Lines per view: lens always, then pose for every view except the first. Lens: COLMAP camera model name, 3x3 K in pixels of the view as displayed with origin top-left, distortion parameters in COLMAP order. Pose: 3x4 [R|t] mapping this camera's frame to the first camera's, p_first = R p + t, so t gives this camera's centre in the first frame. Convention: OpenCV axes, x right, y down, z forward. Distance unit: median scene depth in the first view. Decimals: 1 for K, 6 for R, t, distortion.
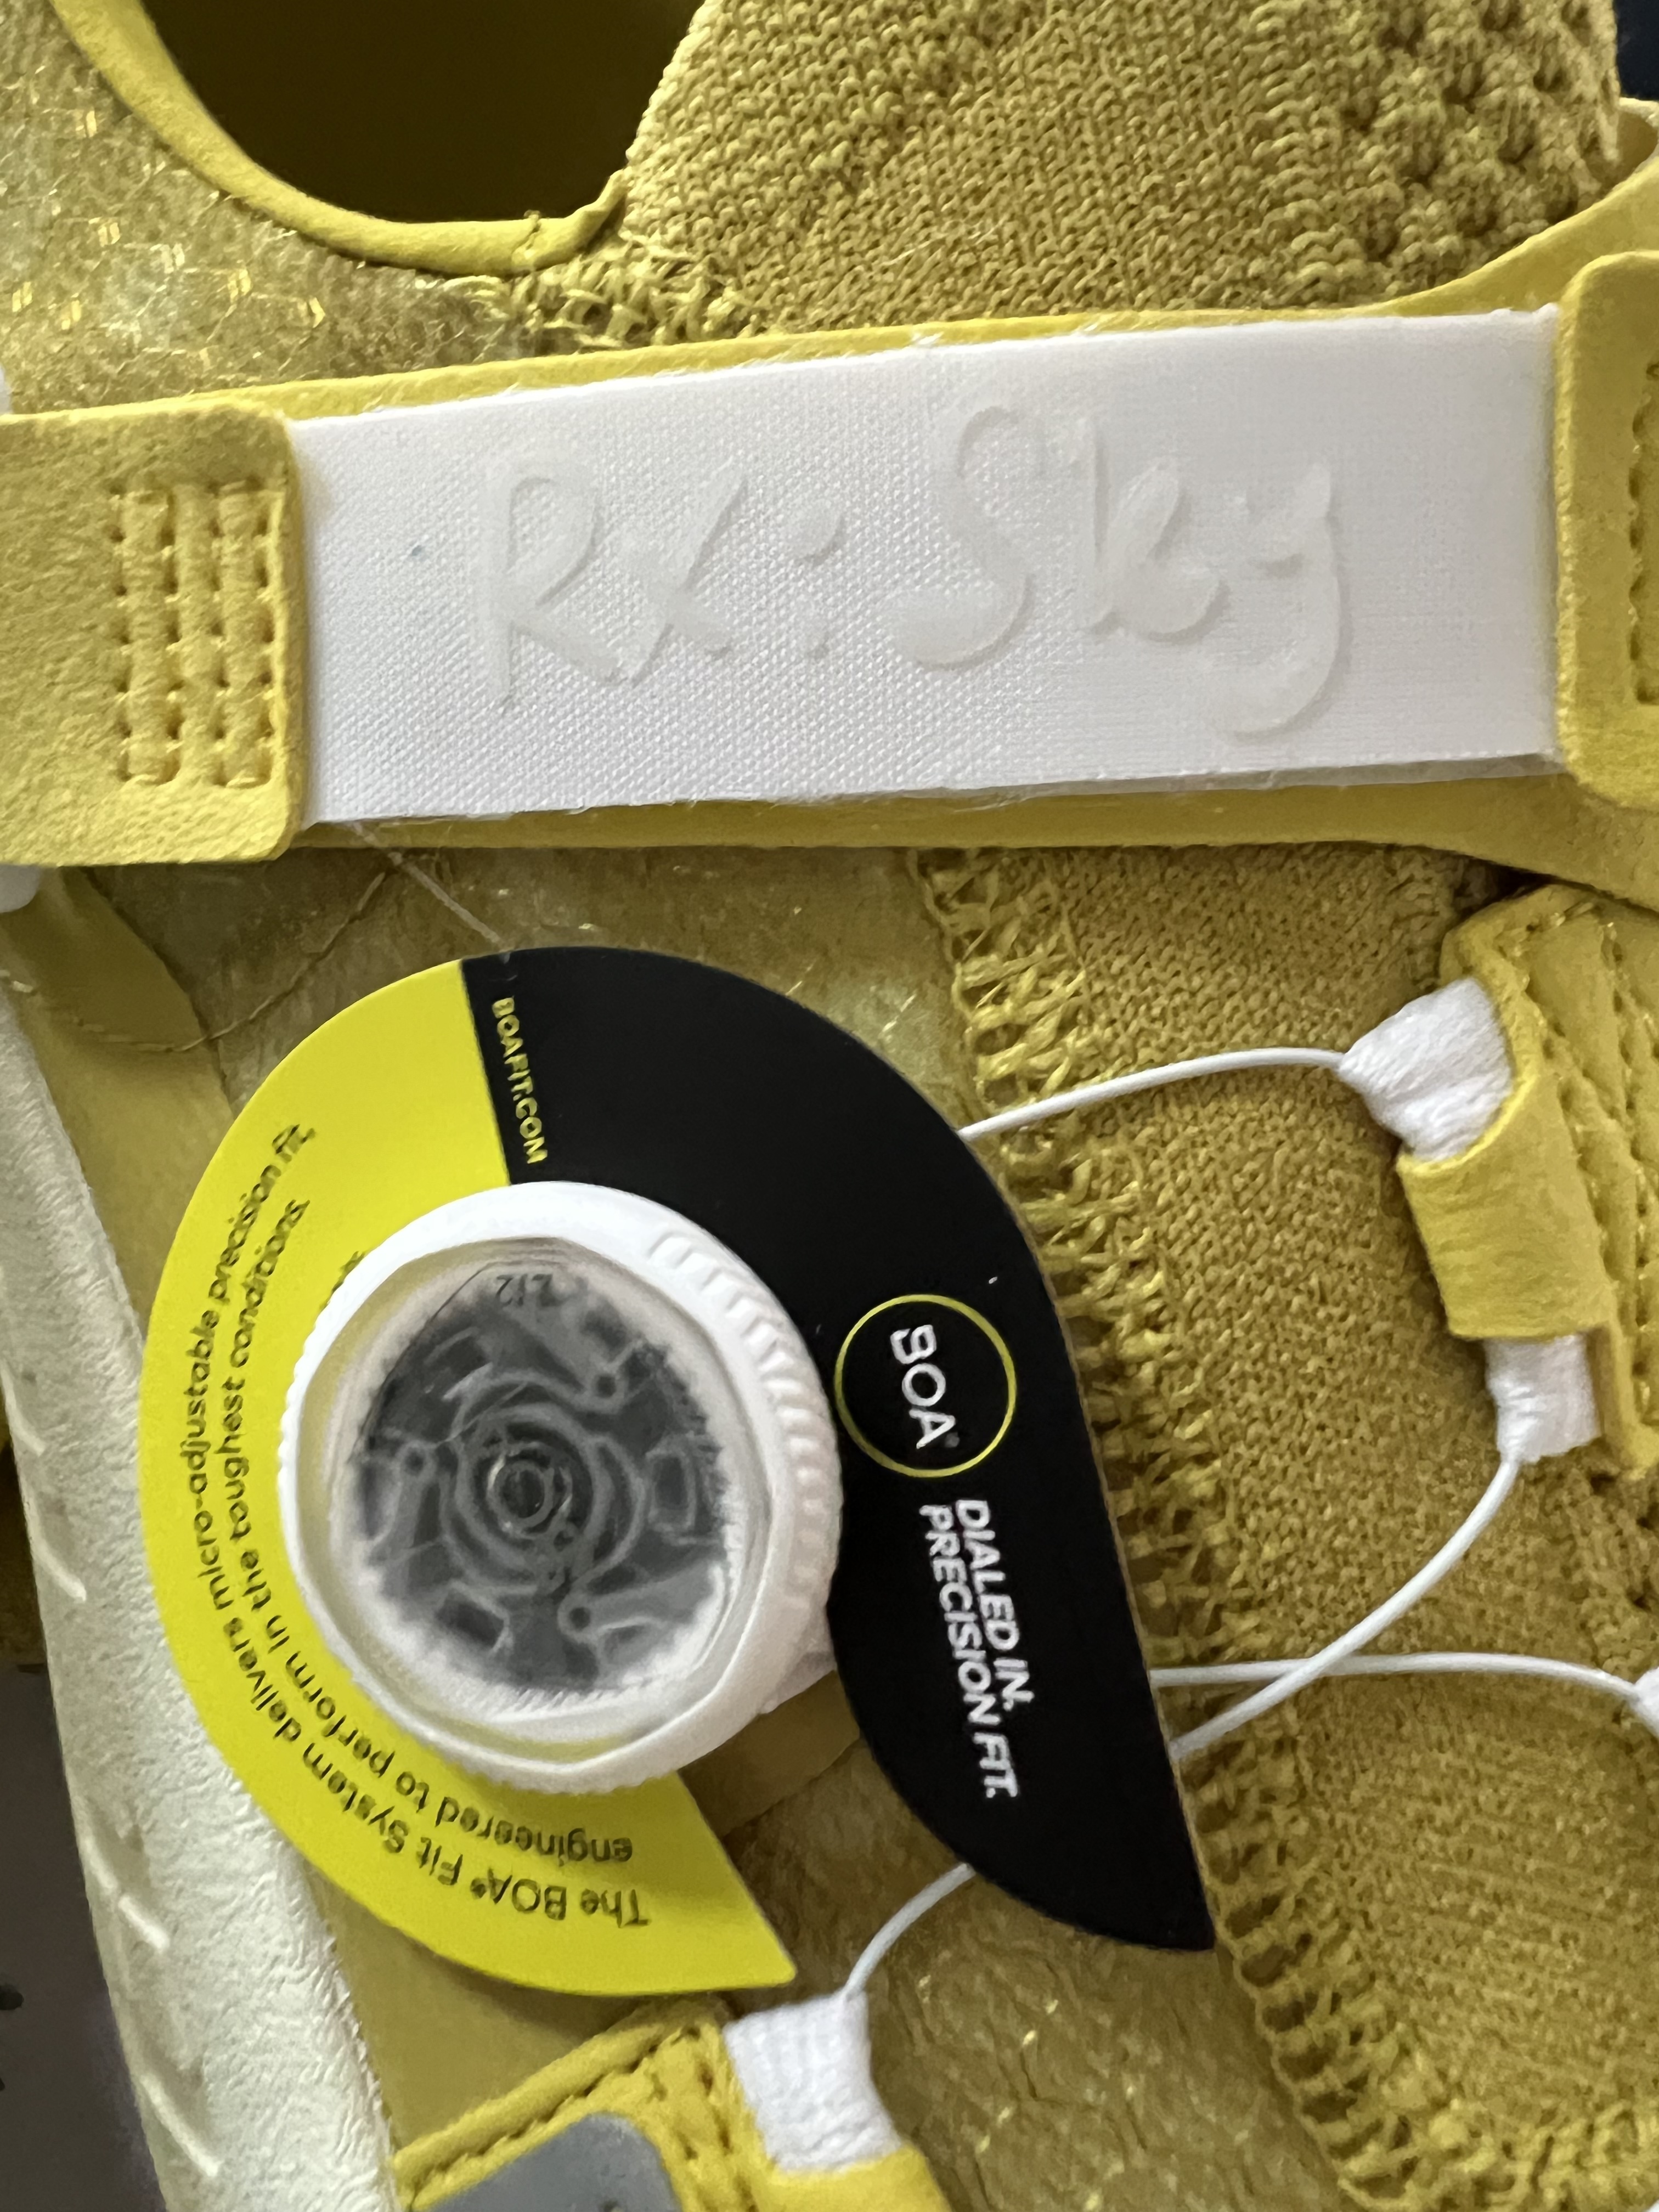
lens RADIAL K [[1680.1, 0, 624.1], [0, 1680.1, 976.2], [0, 0, 1]] dist [-0.000439, -0.001235]
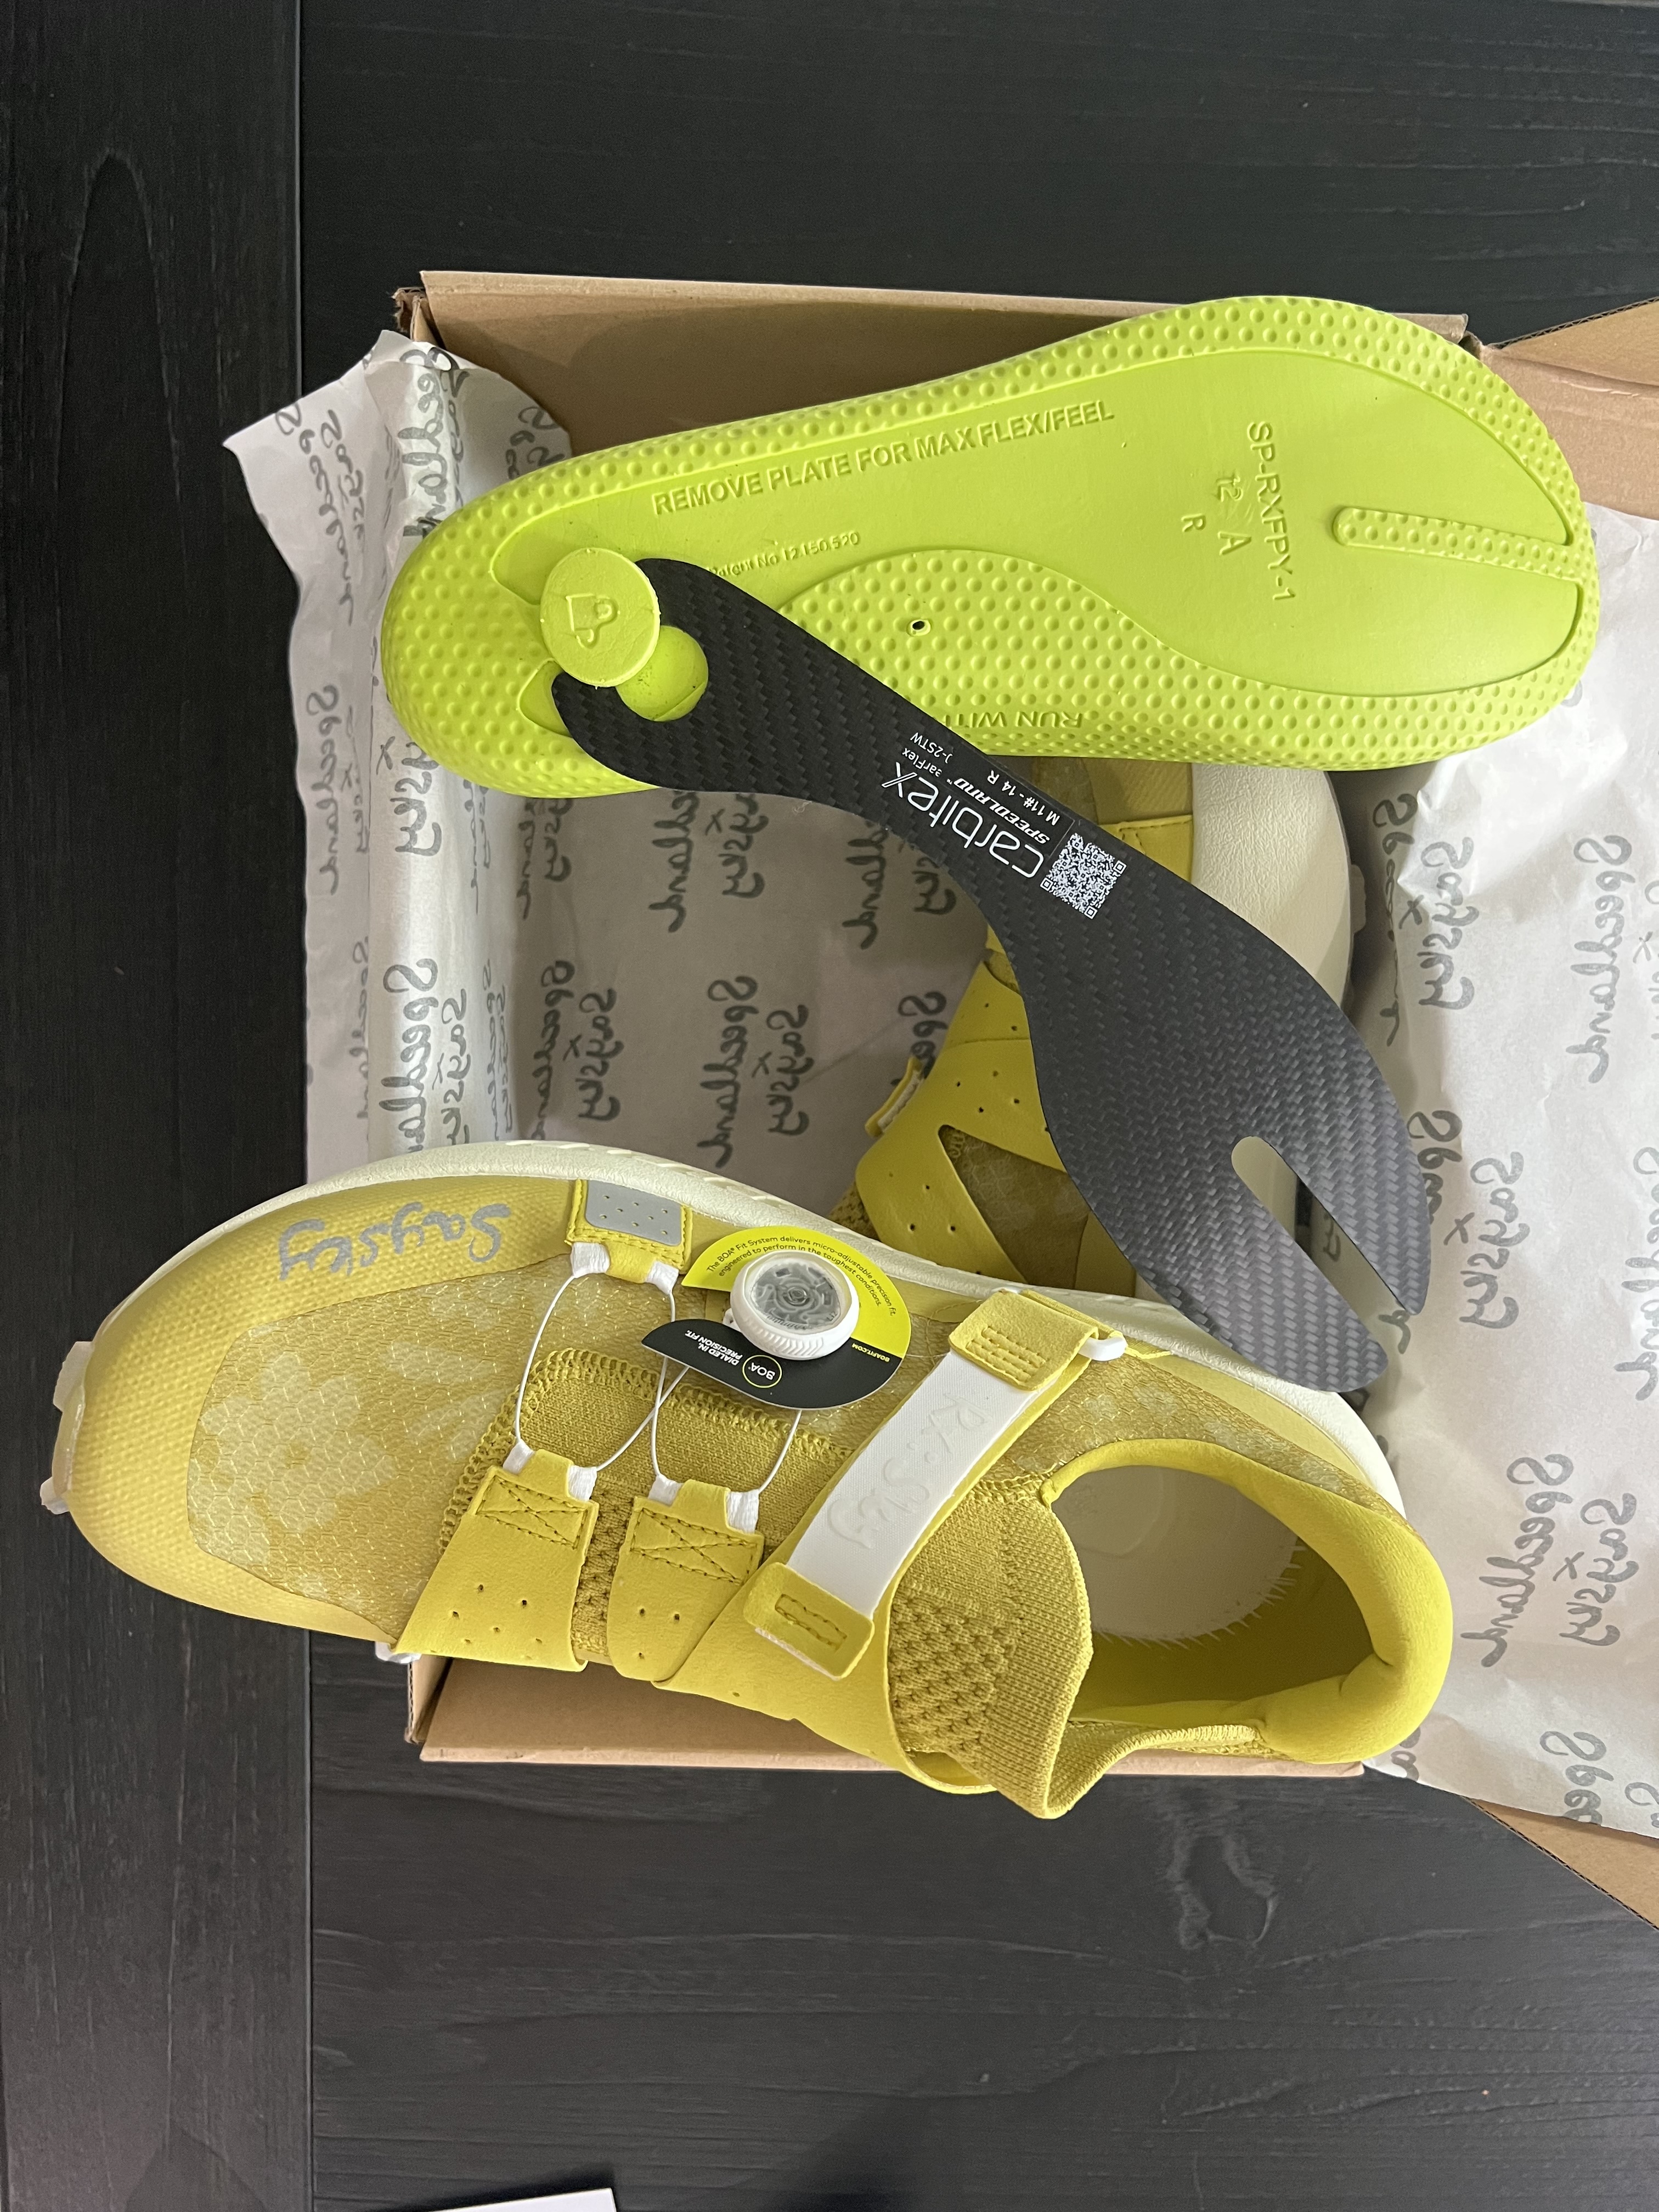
lens RADIAL K [[1656.0, 0, 831.5], [0, 1656.0, 1108.3], [0, 0, 1]] dist [0.003901, -0.001752]
pose [[-0.600724, 0.686965, -0.408913, 1.355545], [-0.794644, -0.457049, 0.399560, -1.318274], [0.087590, 0.564965, 0.820452, -2.942397]]
